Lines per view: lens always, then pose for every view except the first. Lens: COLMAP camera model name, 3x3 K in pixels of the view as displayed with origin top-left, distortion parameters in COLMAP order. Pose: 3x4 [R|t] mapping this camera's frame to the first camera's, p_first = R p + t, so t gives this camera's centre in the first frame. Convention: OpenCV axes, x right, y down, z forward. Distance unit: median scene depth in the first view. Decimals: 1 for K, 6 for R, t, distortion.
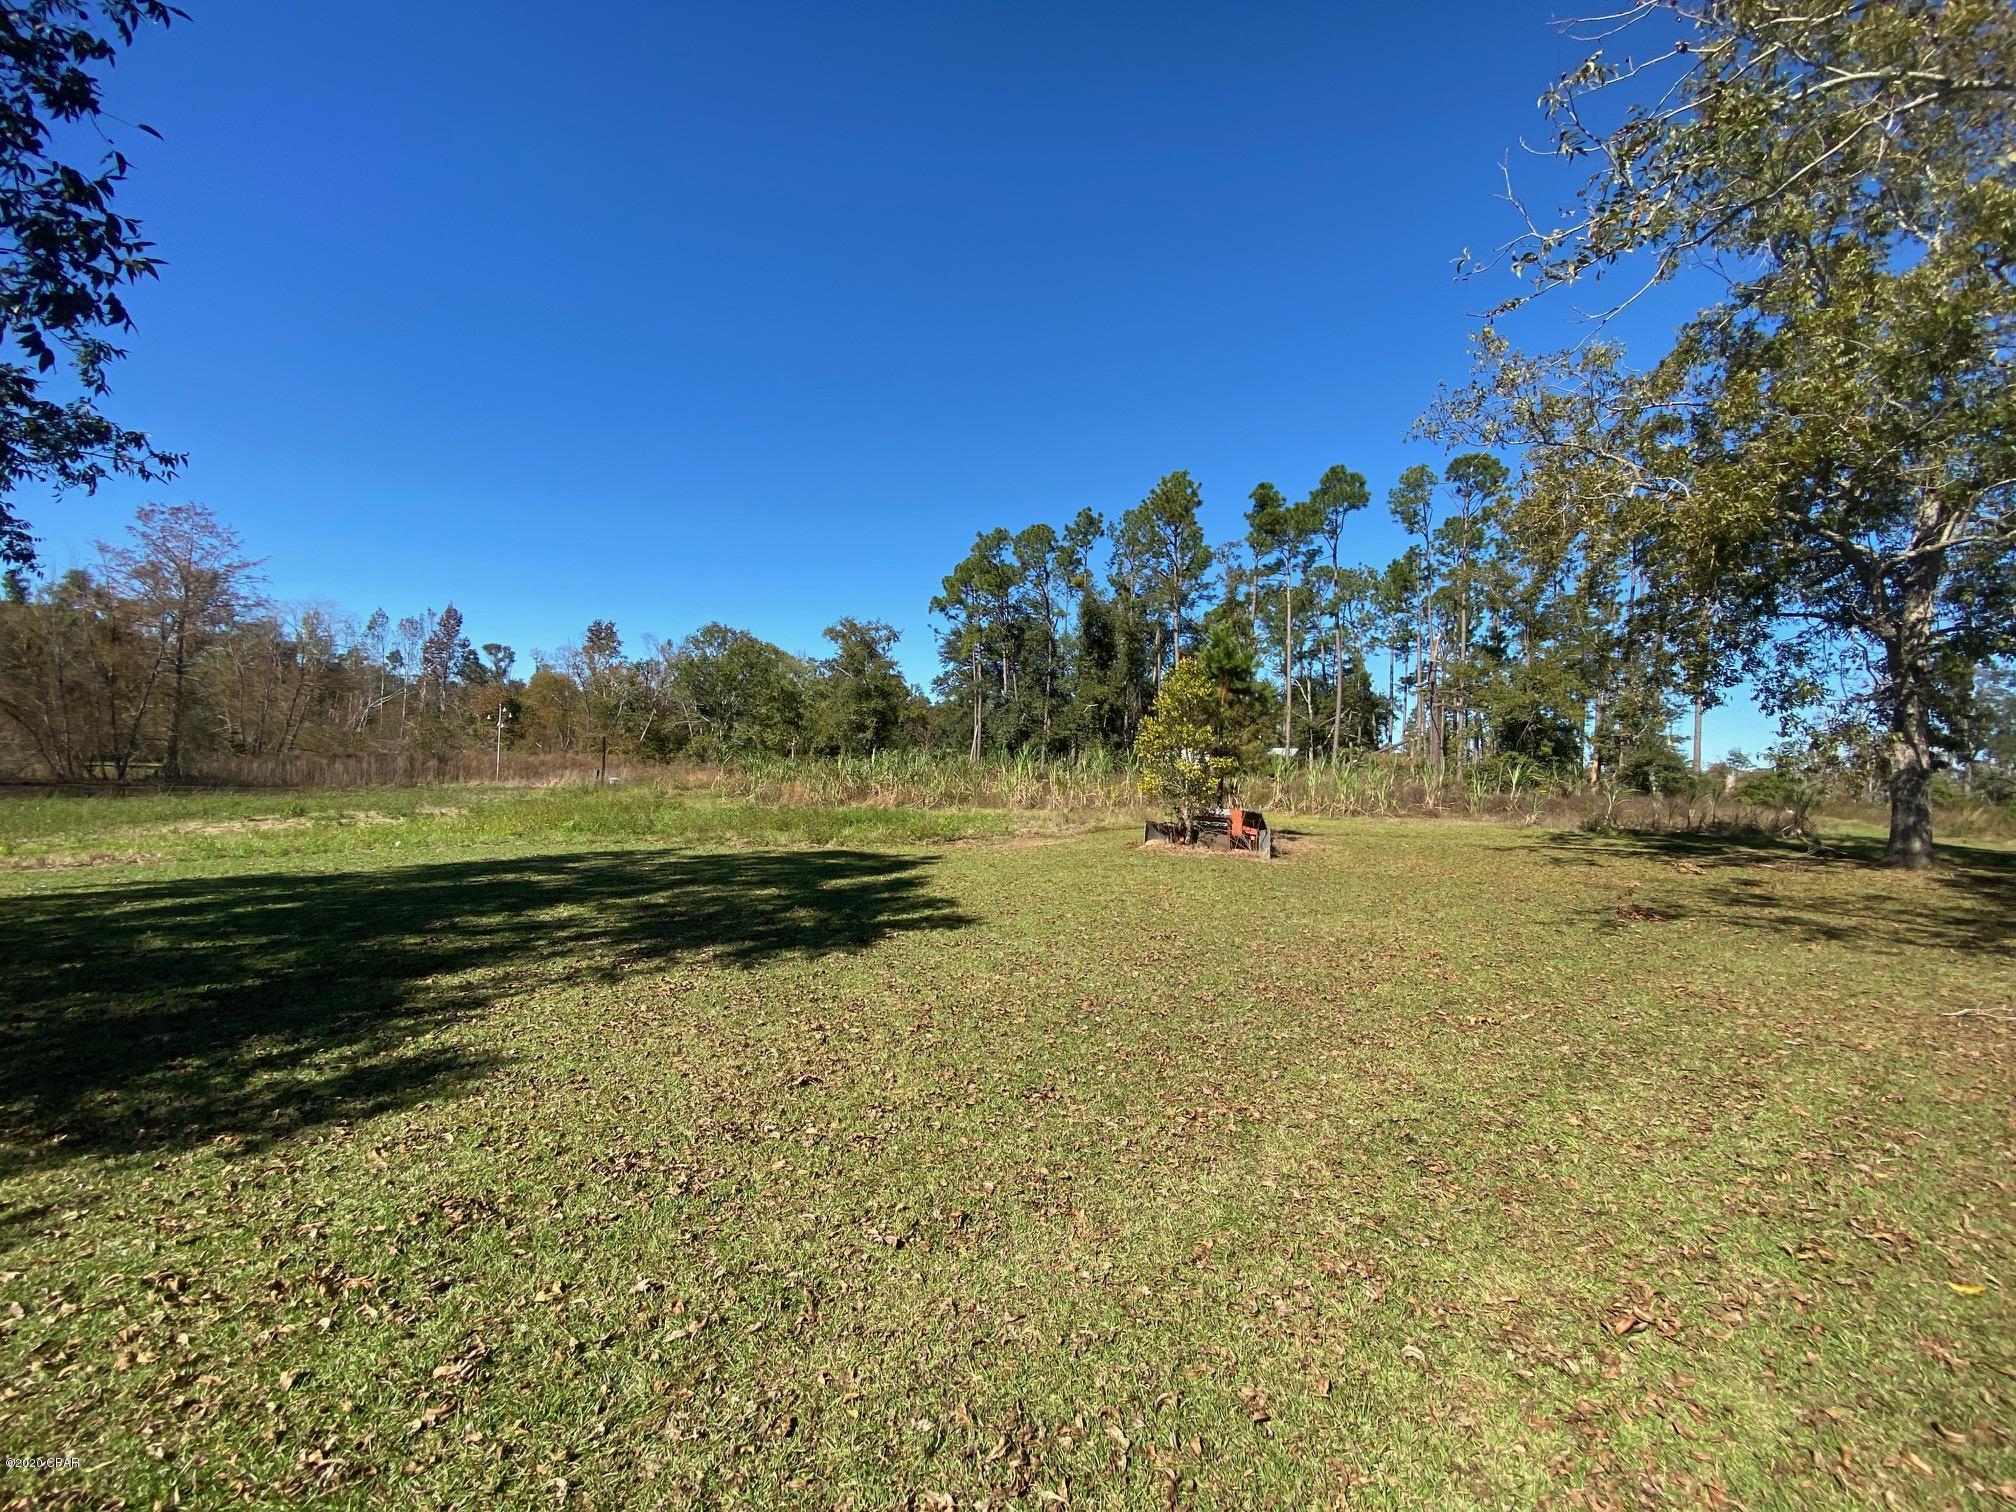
lens RADIAL K [[800.7, 0, 1008.0], [0, 800.7, 756.0], [0, 0, 1]] dist [-0.008466, -0.008843]
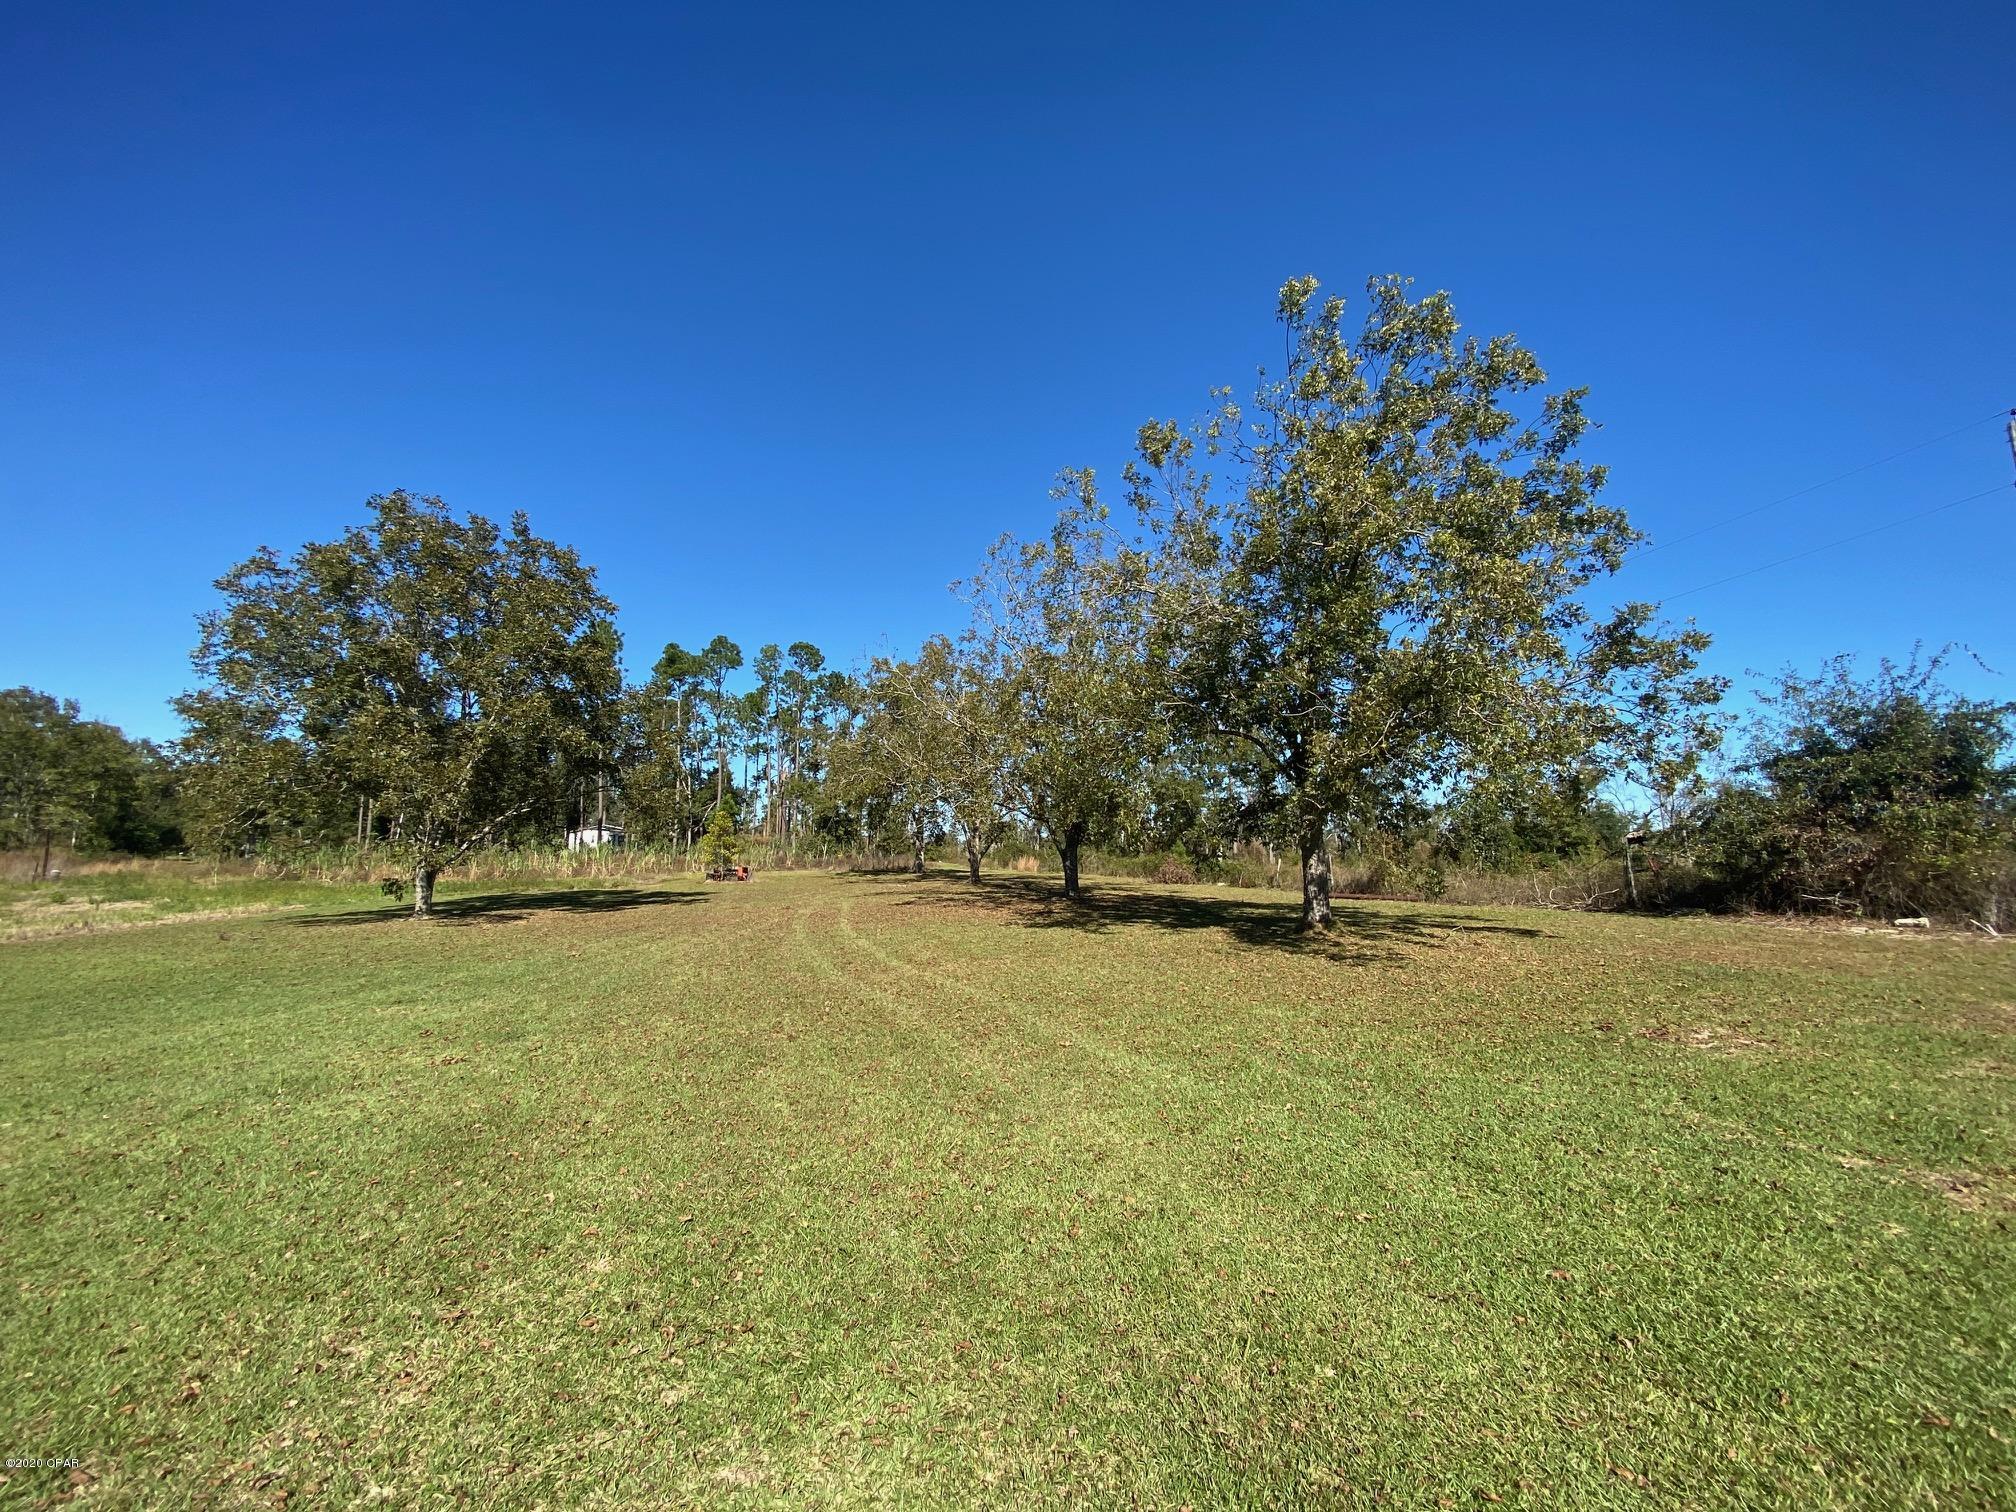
lens RADIAL K [[800.7, 0, 1008.0], [0, 800.7, 756.0], [0, 0, 1]] dist [-0.008466, -0.008843]
pose [[0.702629, 0.053268, 0.709559, -0.212629], [0.008126, 0.996528, -0.082857, -0.016078], [-0.711510, 0.063983, 0.699757, -0.331230]]
